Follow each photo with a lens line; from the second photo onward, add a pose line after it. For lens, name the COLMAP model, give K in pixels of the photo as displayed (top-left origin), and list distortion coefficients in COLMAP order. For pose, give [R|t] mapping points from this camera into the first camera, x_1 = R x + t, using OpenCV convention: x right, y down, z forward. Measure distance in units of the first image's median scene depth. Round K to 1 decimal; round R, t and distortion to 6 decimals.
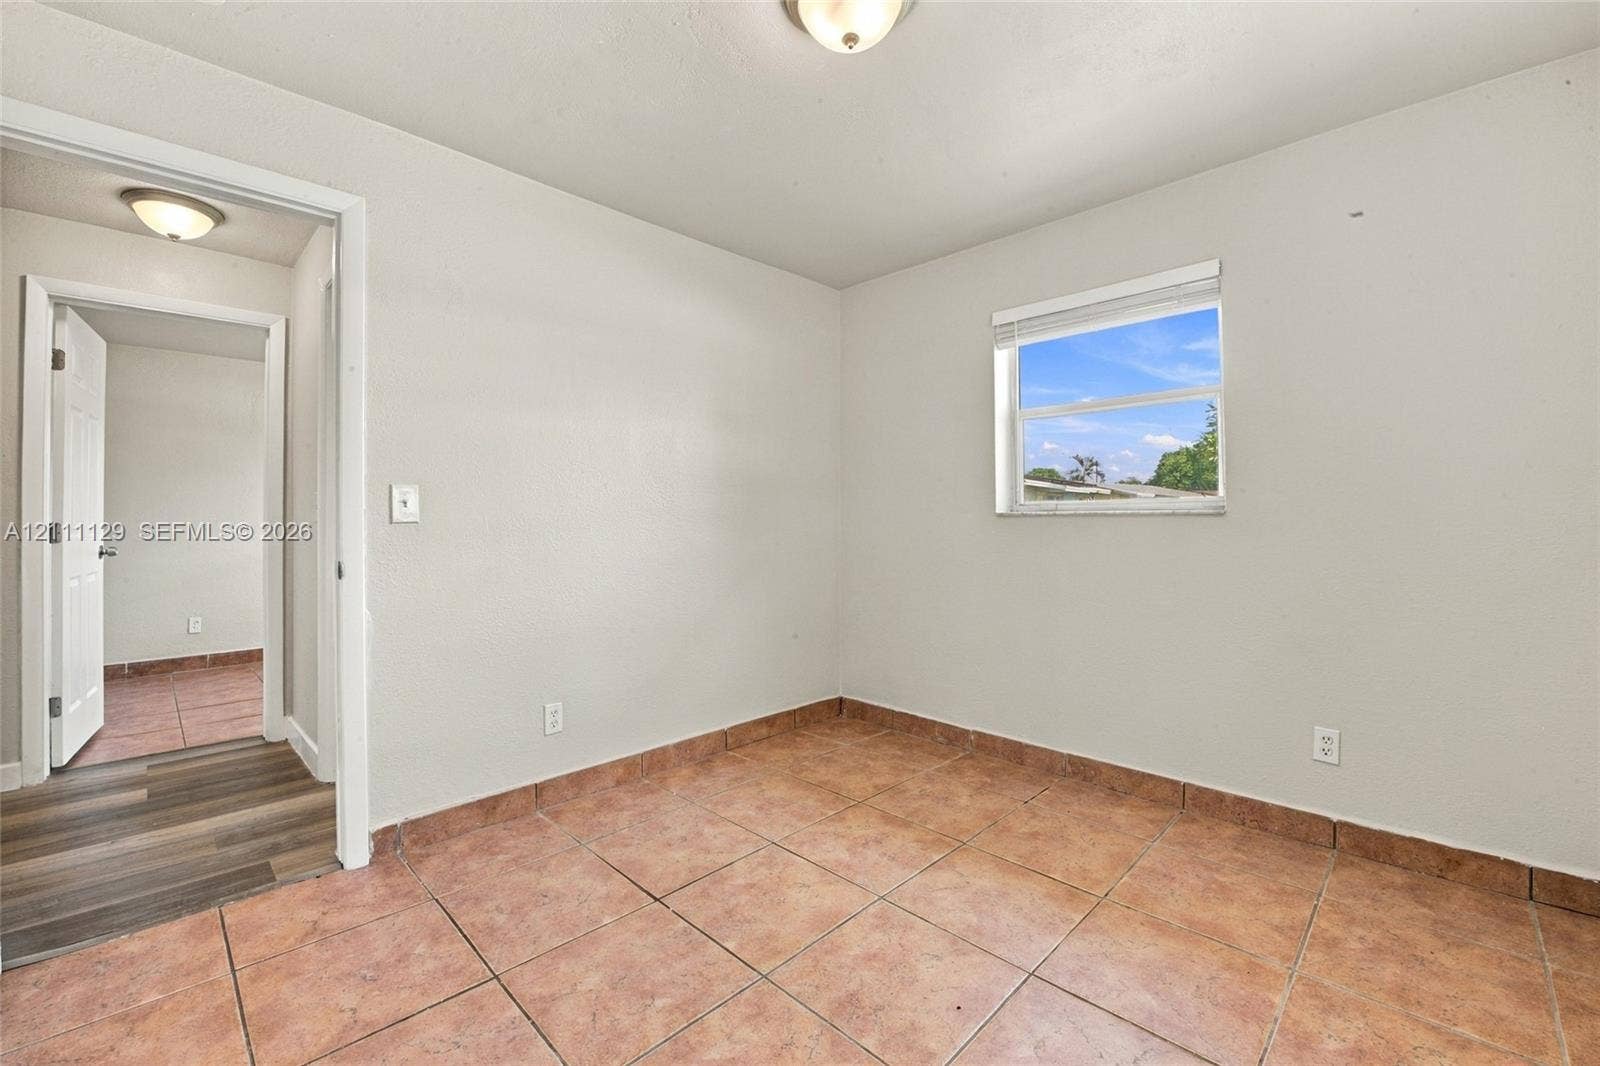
lens RADIAL K [[663.4, 0, 802.2], [0, 663.4, 503.9], [0, 0, 1]] dist [-0.013760, -0.000159]
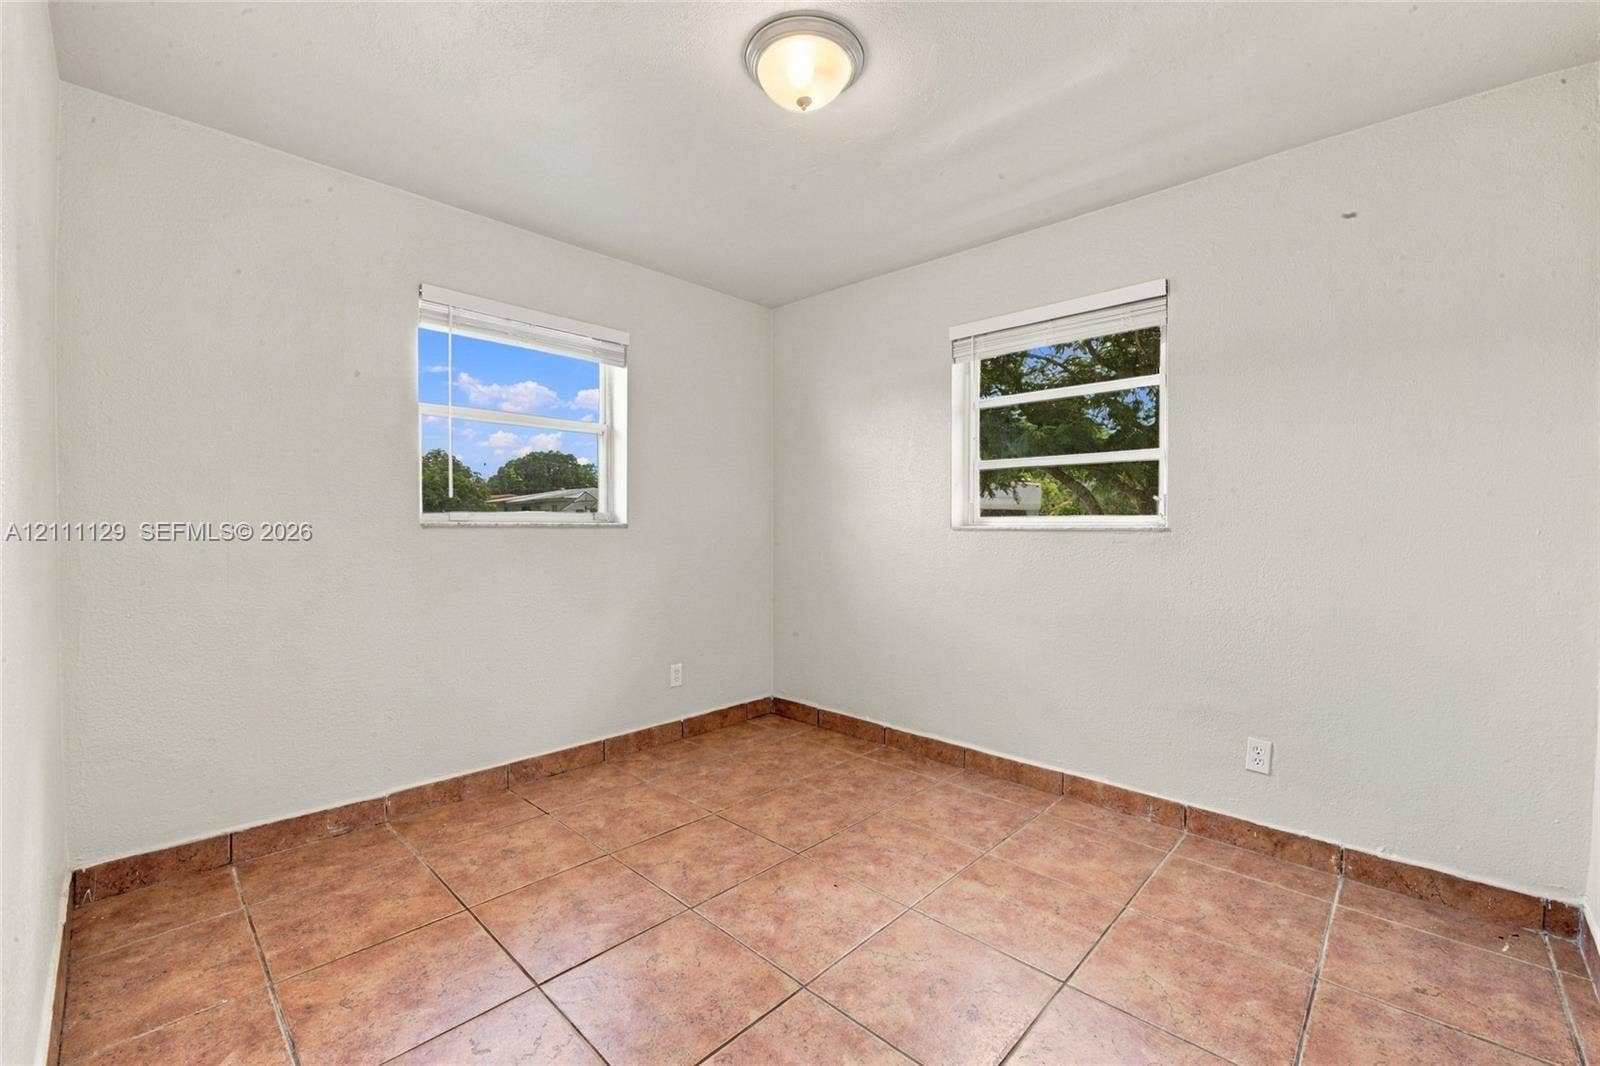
lens RADIAL K [[659.8, 0, 801.1], [0, 659.8, 518.3], [0, 0, 1]] dist [-0.012891, -0.000117]
pose [[-0.015447, 0.010579, 0.999825, -0.765090], [-0.025296, 0.999620, -0.010968, 0.009191], [-0.999561, -0.025461, -0.015174, 0.744283]]
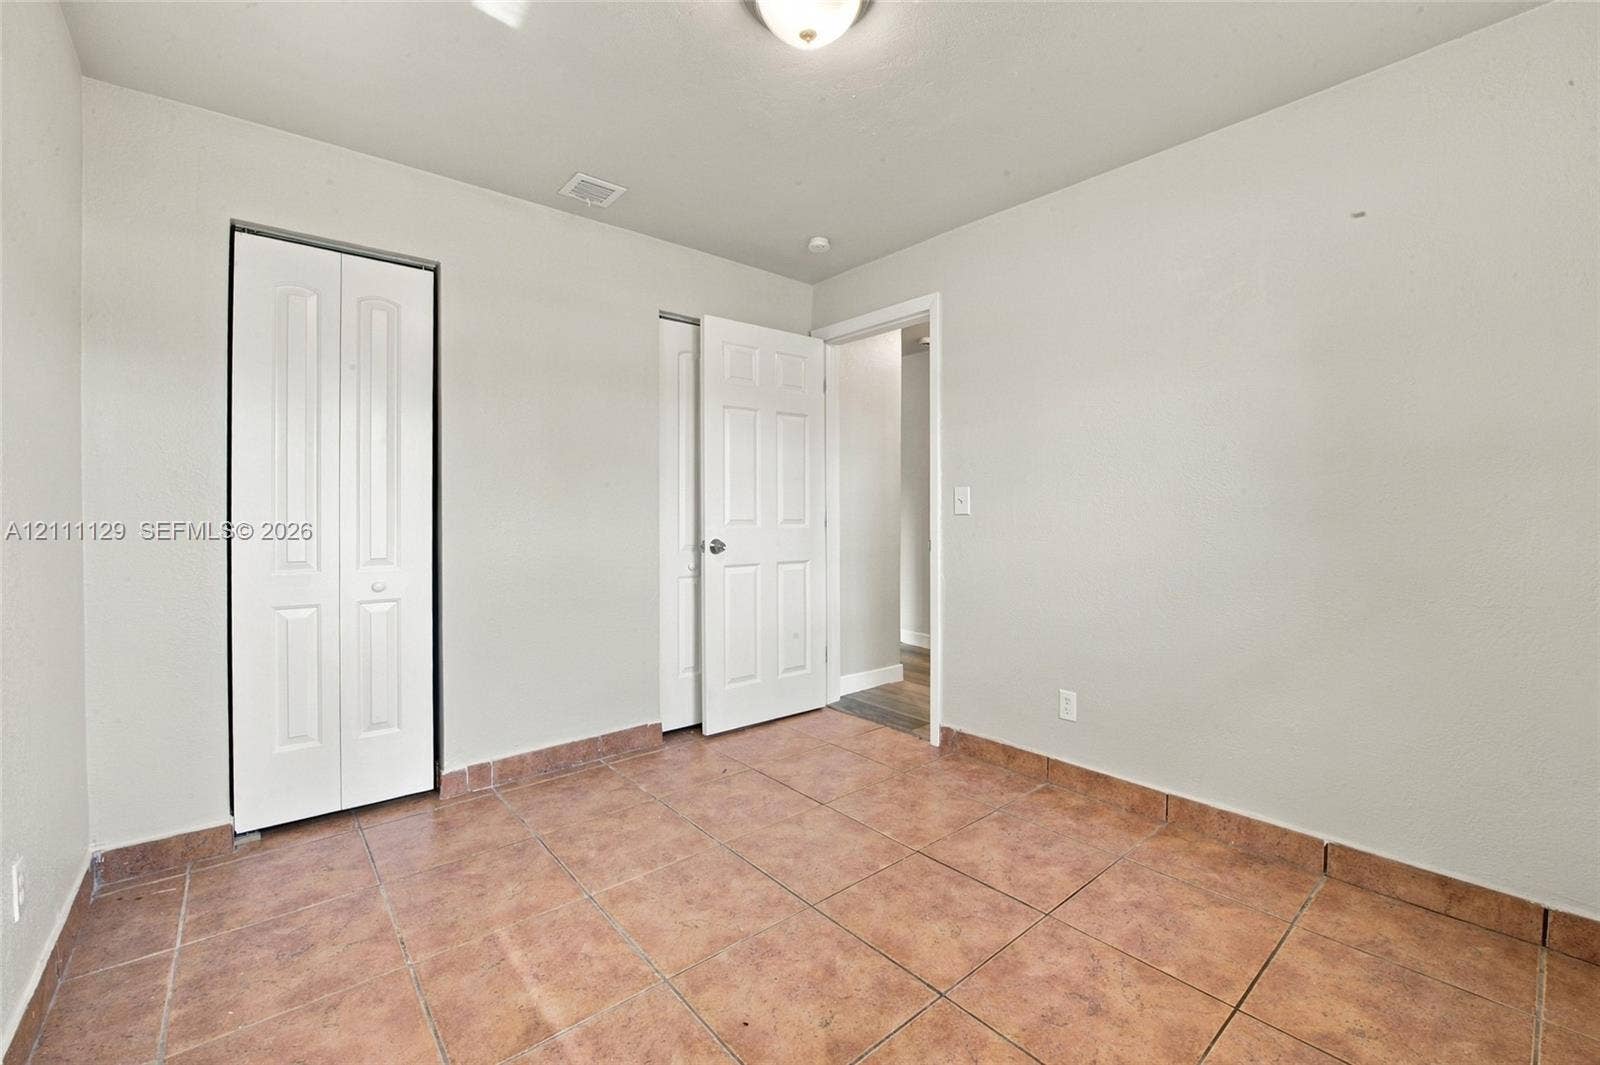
lens RADIAL K [[659.8, 0, 801.1], [0, 659.8, 517.8], [0, 0, 1]] dist [-0.012891, -0.000117]
pose [[-0.092962, 0.010445, -0.995615, 0.780470], [0.020664, 0.999750, 0.008559, 0.016434], [0.995455, -0.019778, -0.093154, 0.791129]]
